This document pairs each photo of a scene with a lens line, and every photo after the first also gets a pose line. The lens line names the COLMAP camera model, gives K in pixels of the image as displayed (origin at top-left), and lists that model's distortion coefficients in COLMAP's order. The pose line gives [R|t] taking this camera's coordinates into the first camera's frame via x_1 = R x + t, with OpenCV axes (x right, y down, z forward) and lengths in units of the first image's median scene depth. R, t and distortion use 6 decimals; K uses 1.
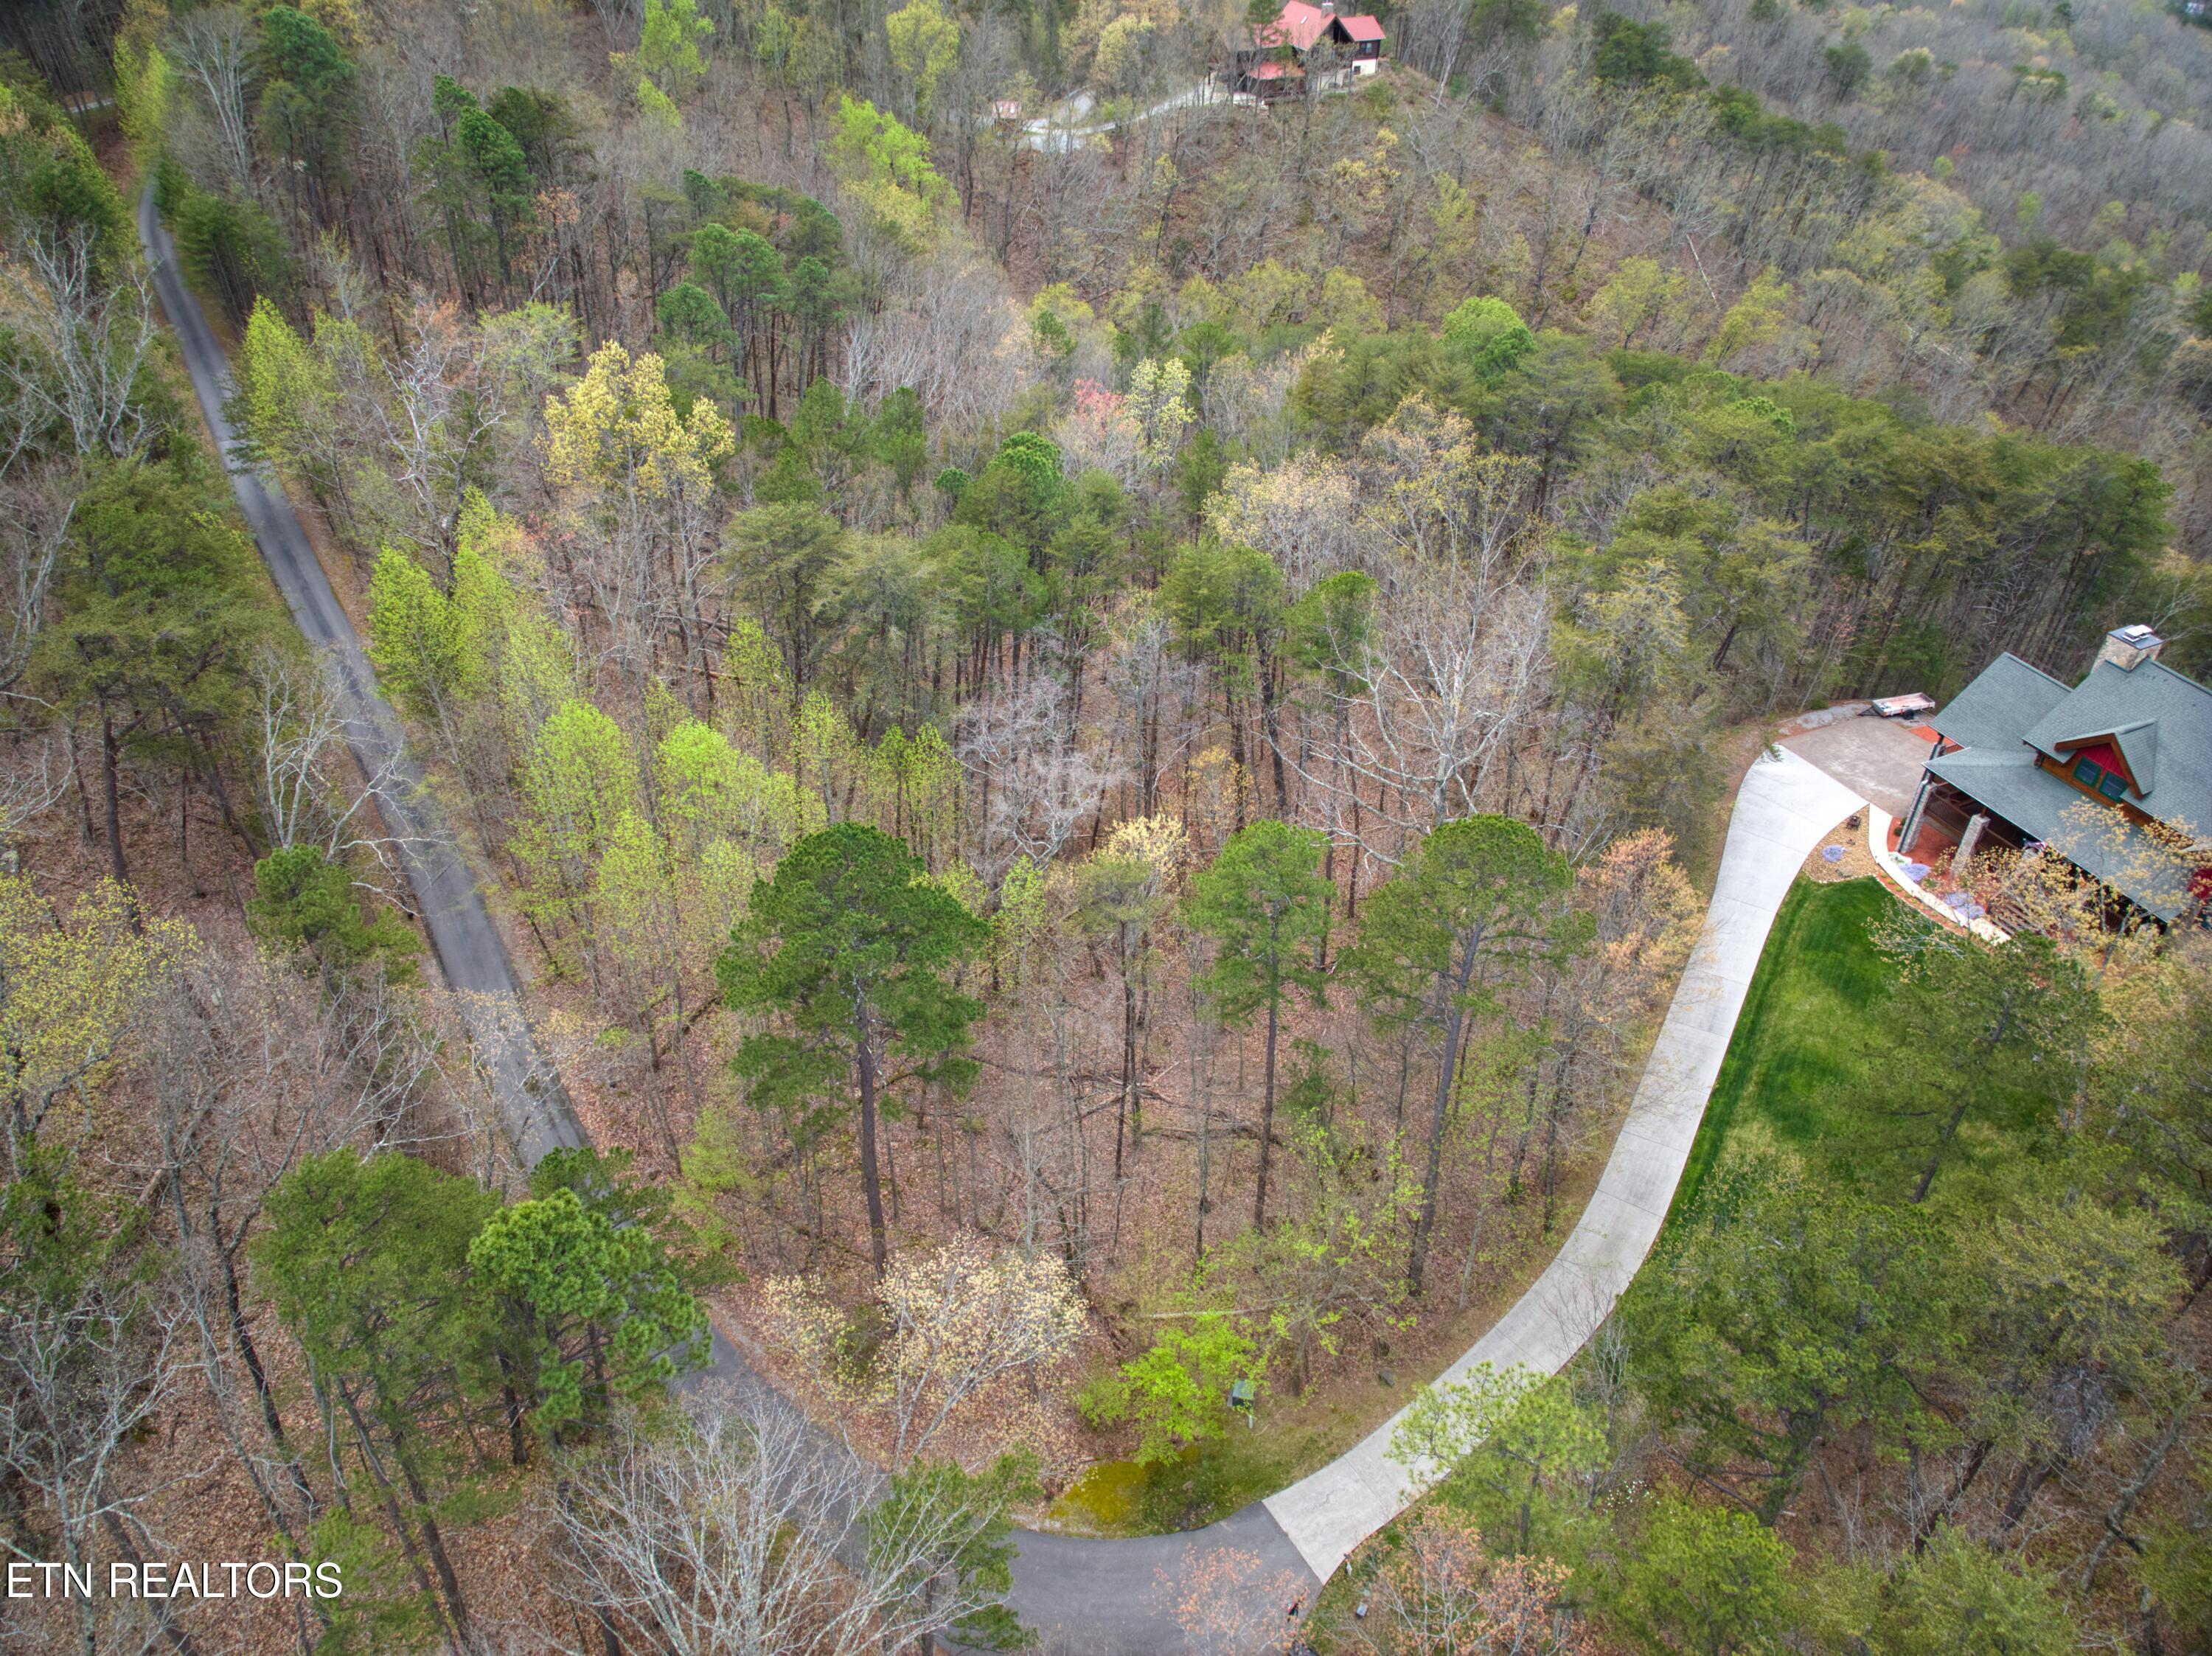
lens RADIAL K [[1500.5, 0, 1106.0], [0, 1500.5, 828.0], [0, 0, 1]] dist [0.003367, -0.027552]
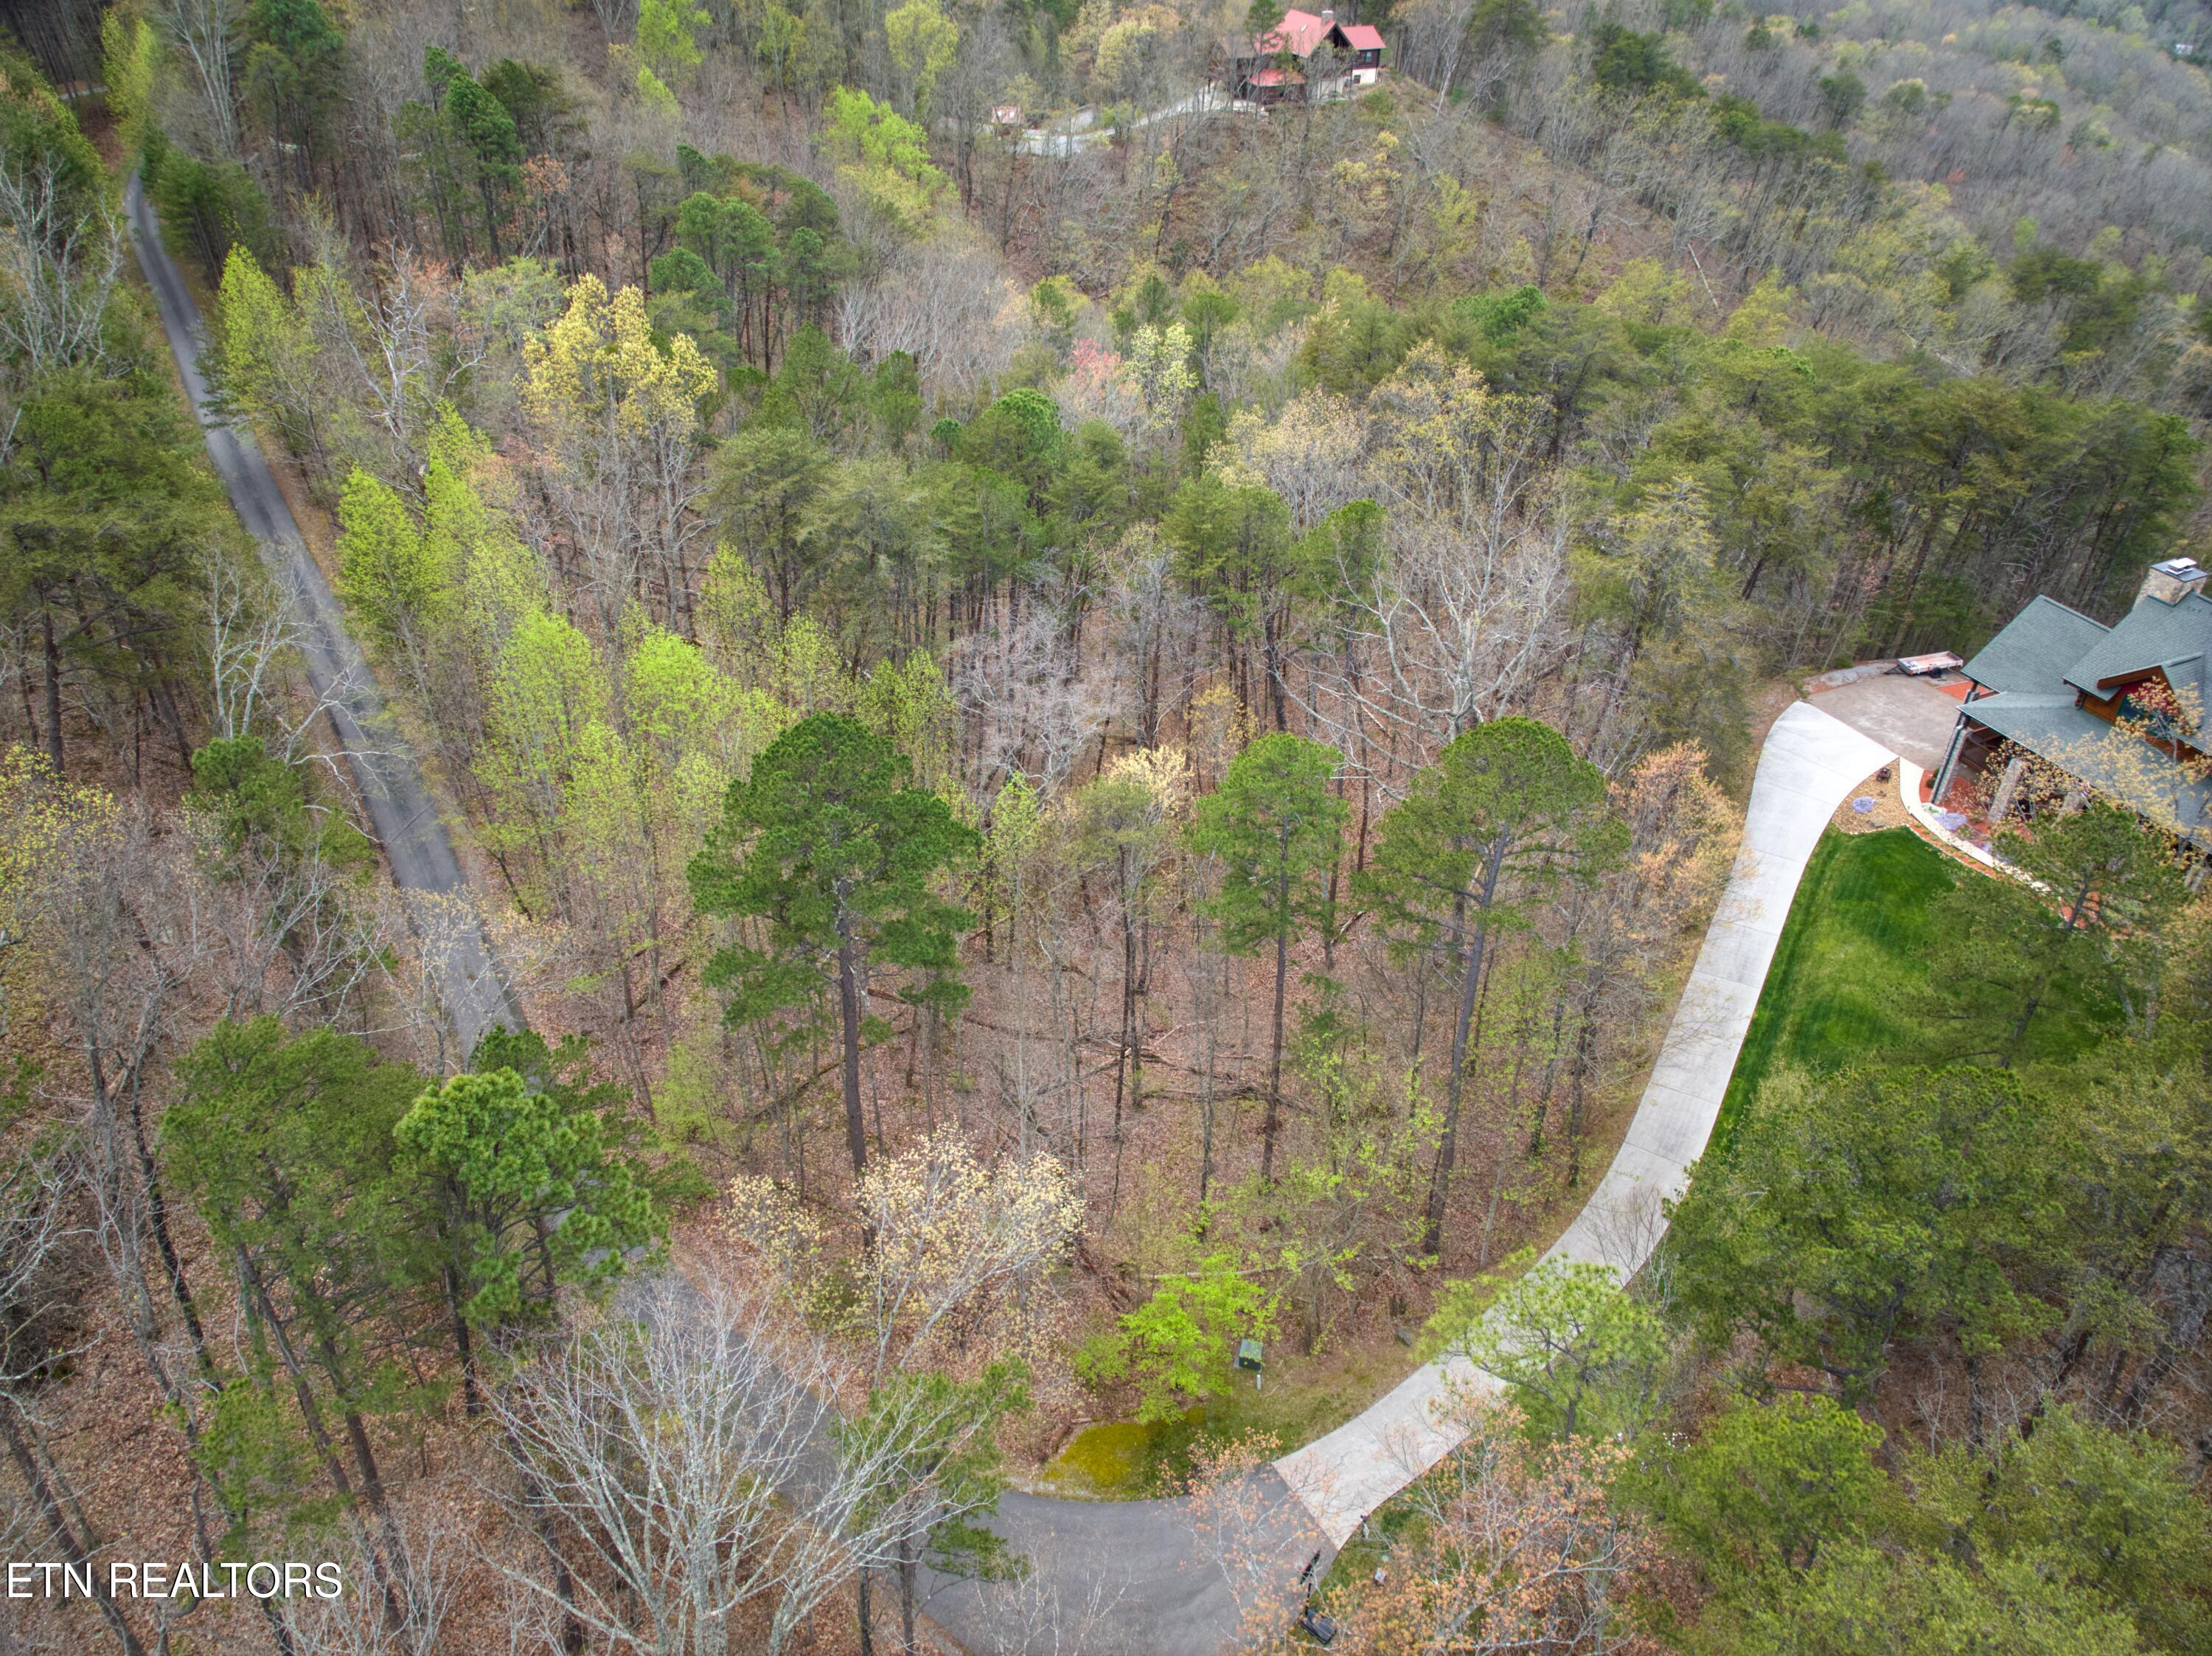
lens RADIAL K [[1500.5, 0, 1106.0], [0, 1500.5, 828.0], [0, 0, 1]] dist [0.003367, -0.027552]
pose [[0.999998, 0.001526, 0.001075, -0.000342], [-0.001502, 0.999754, -0.022116, 0.054475], [-0.001108, 0.022115, 0.999755, 0.043551]]
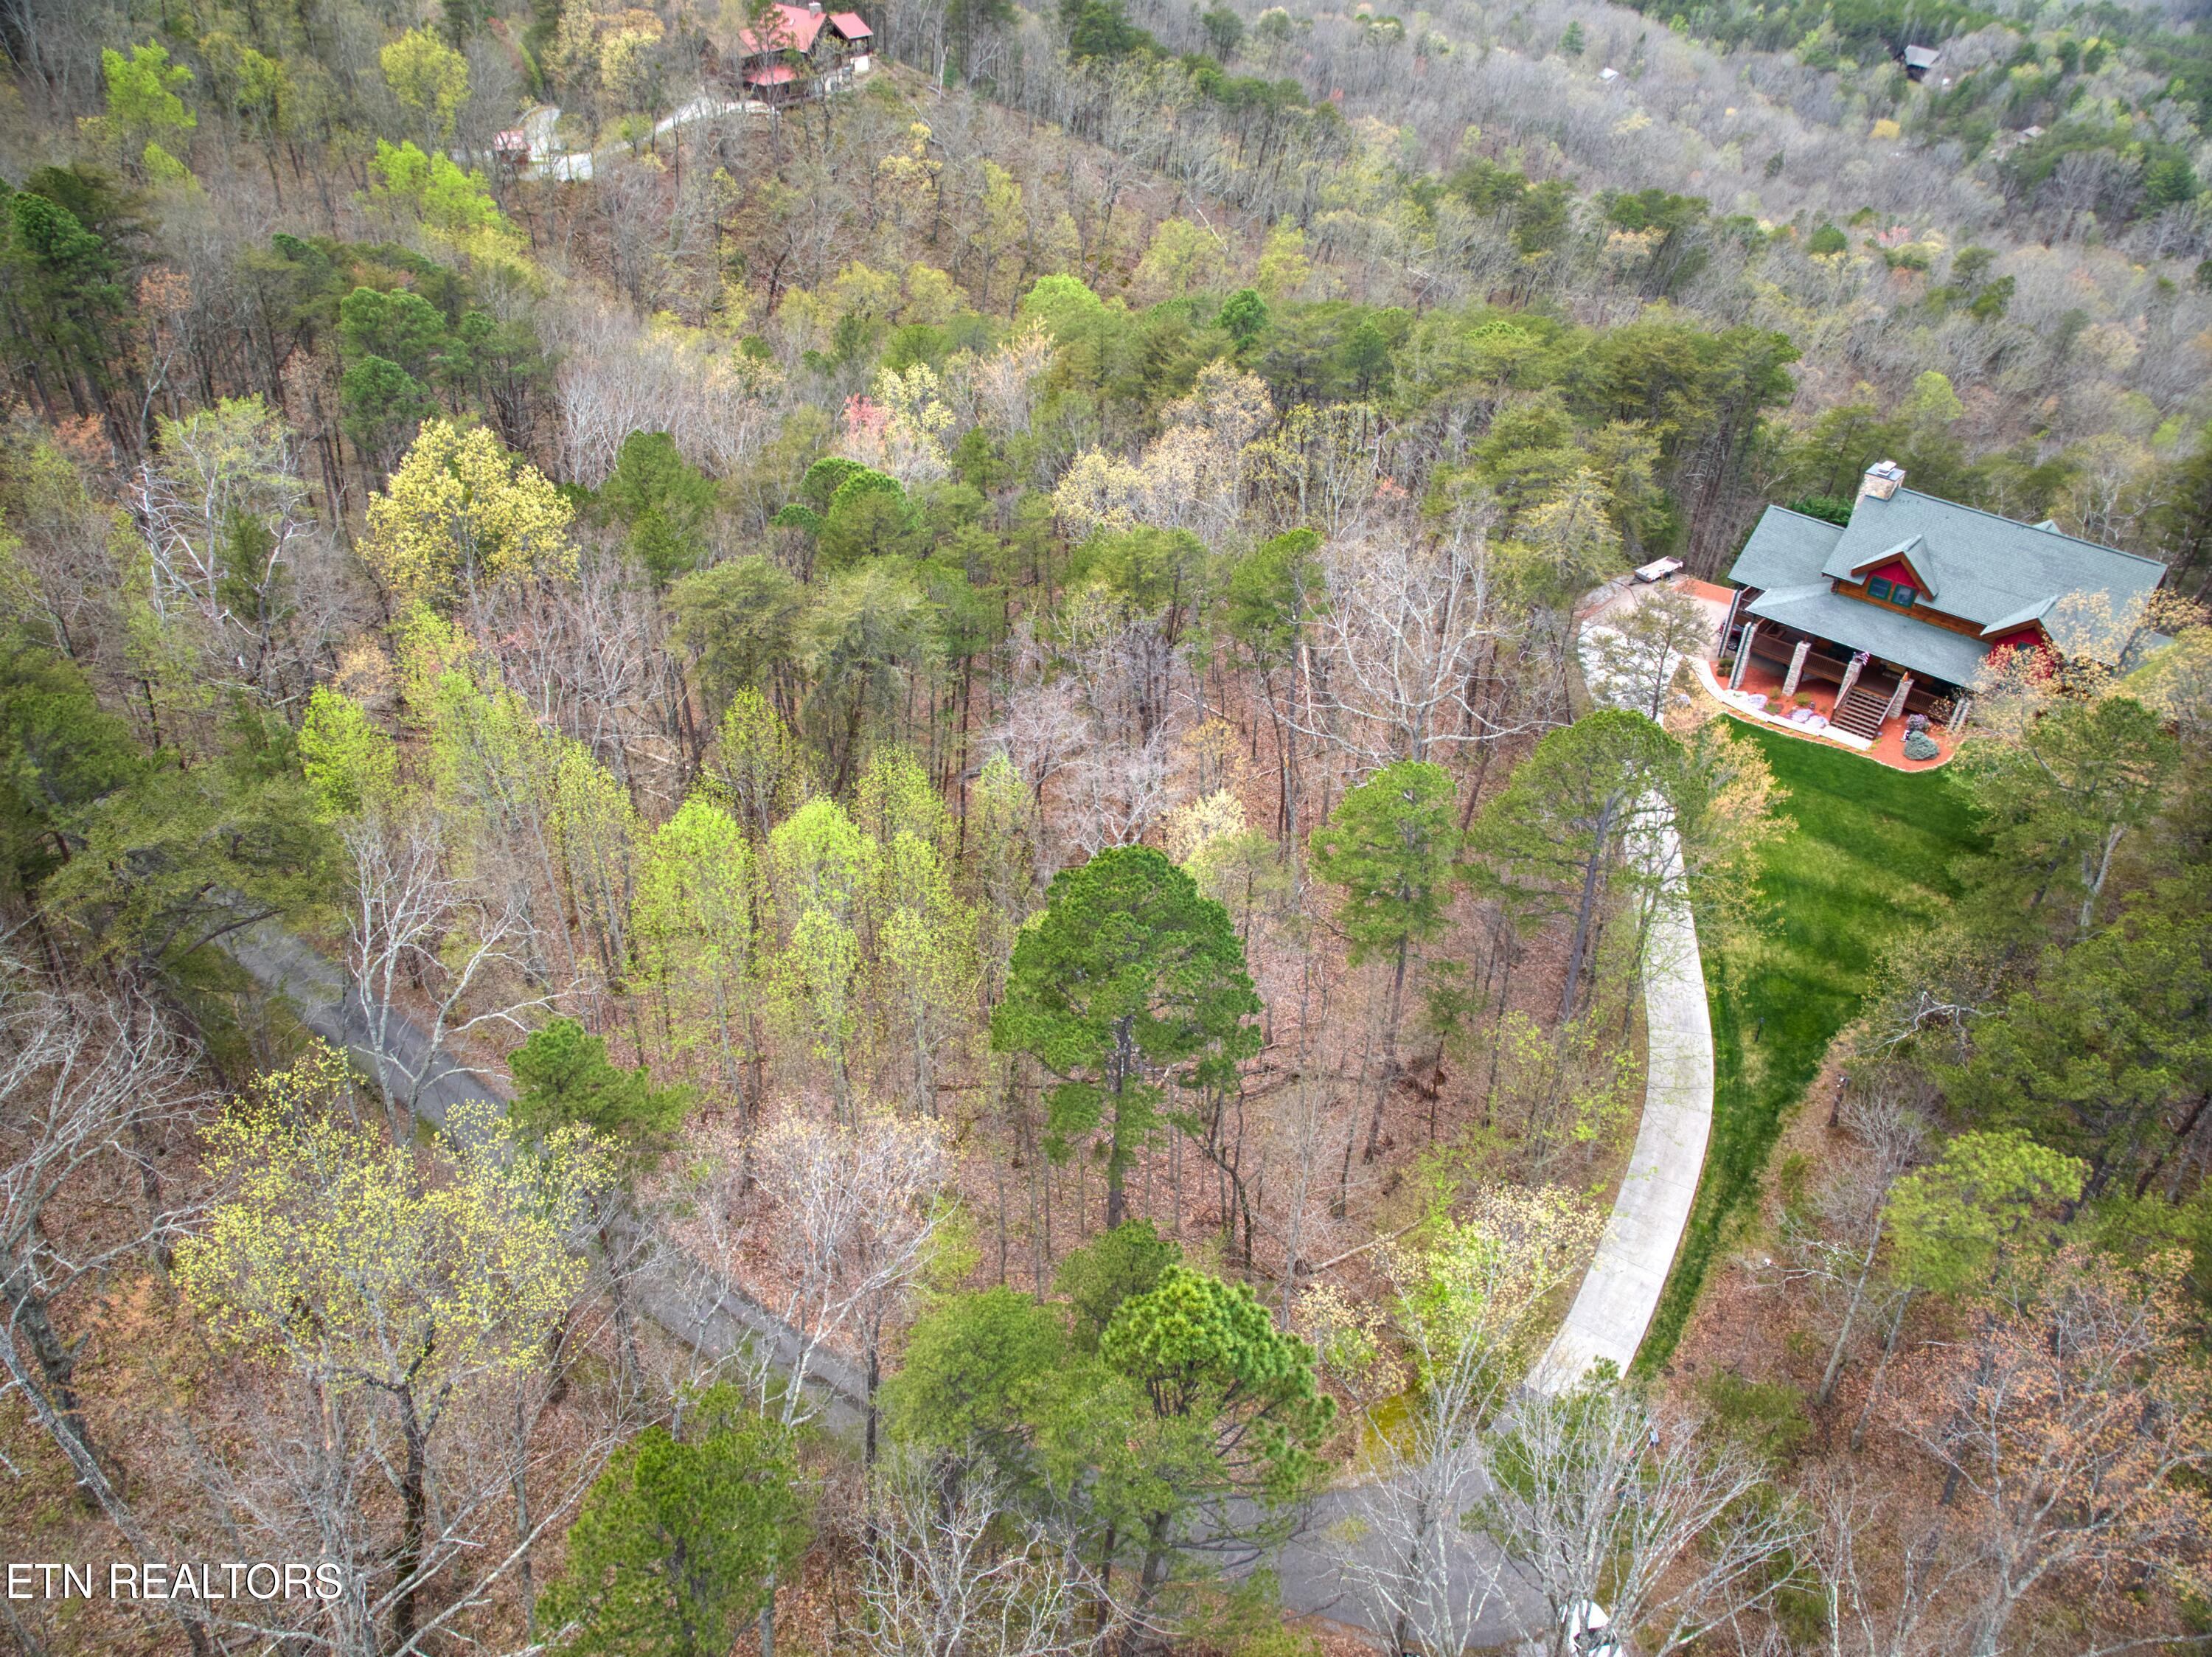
lens RADIAL K [[1500.6, 0, 1106.0], [0, 1500.6, 828.5], [0, 0, 1]] dist [0.003367, -0.027552]
pose [[0.928882, -0.226766, 0.292842, -0.287693], [0.226121, 0.973414, 0.036532, -0.030881], [-0.293340, 0.032284, 0.955463, 0.034501]]
